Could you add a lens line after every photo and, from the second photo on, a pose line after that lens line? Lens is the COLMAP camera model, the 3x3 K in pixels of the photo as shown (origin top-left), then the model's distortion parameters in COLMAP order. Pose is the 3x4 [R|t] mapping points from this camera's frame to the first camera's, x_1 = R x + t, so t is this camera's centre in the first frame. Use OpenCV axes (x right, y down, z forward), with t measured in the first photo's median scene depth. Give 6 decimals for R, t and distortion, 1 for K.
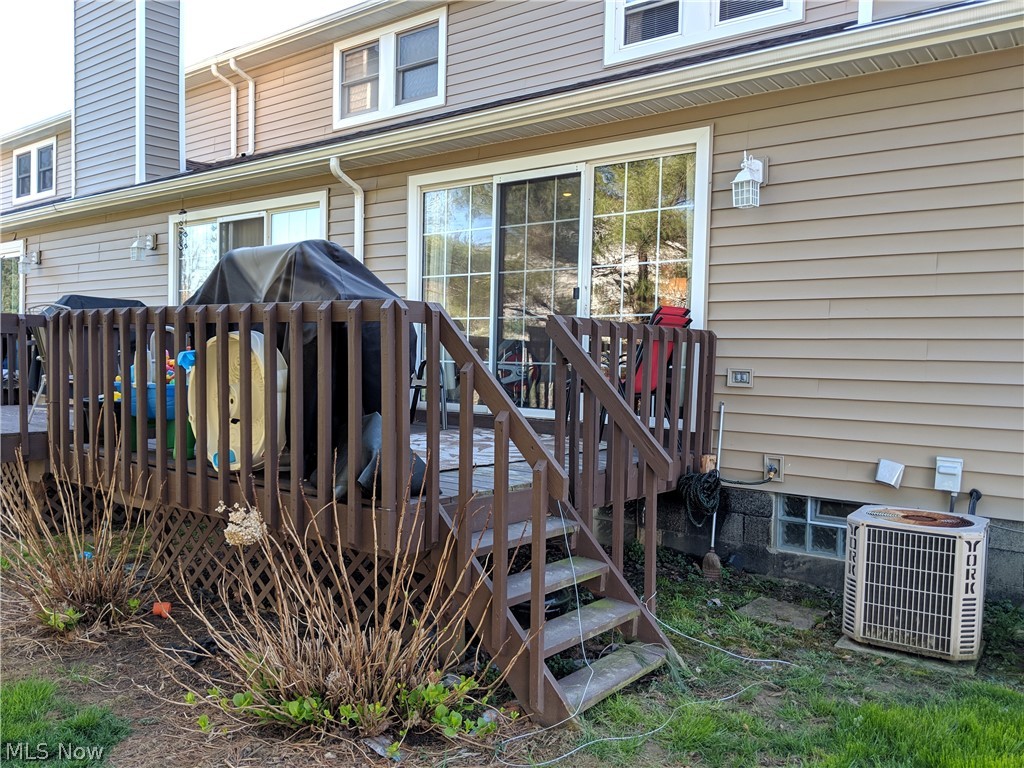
lens RADIAL K [[812.8, 0, 514.9], [0, 812.8, 386.8], [0, 0, 1]] dist [0.016691, -0.039164]
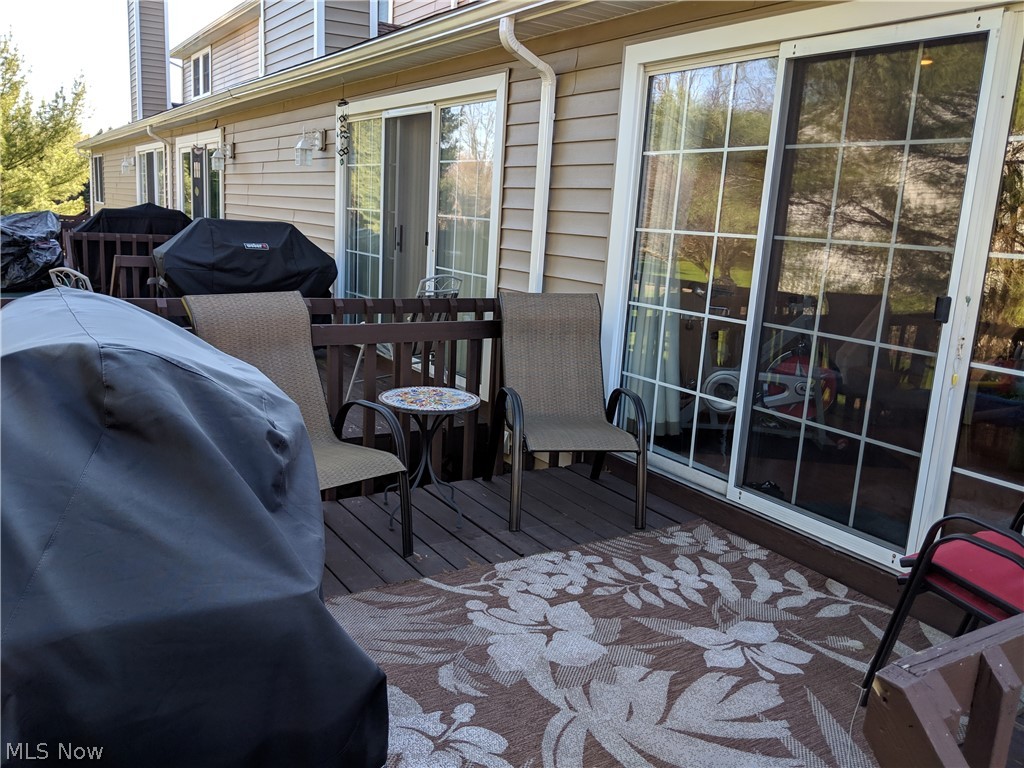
lens RADIAL K [[812.8, 0, 510.9], [0, 812.8, 383.3], [0, 0, 1]] dist [0.016691, -0.039164]
pose [[0.943354, 0.100854, -0.316088, -0.003217], [-0.052042, 0.985867, 0.159243, -0.108220], [0.327681, -0.133773, 0.935270, 0.392273]]
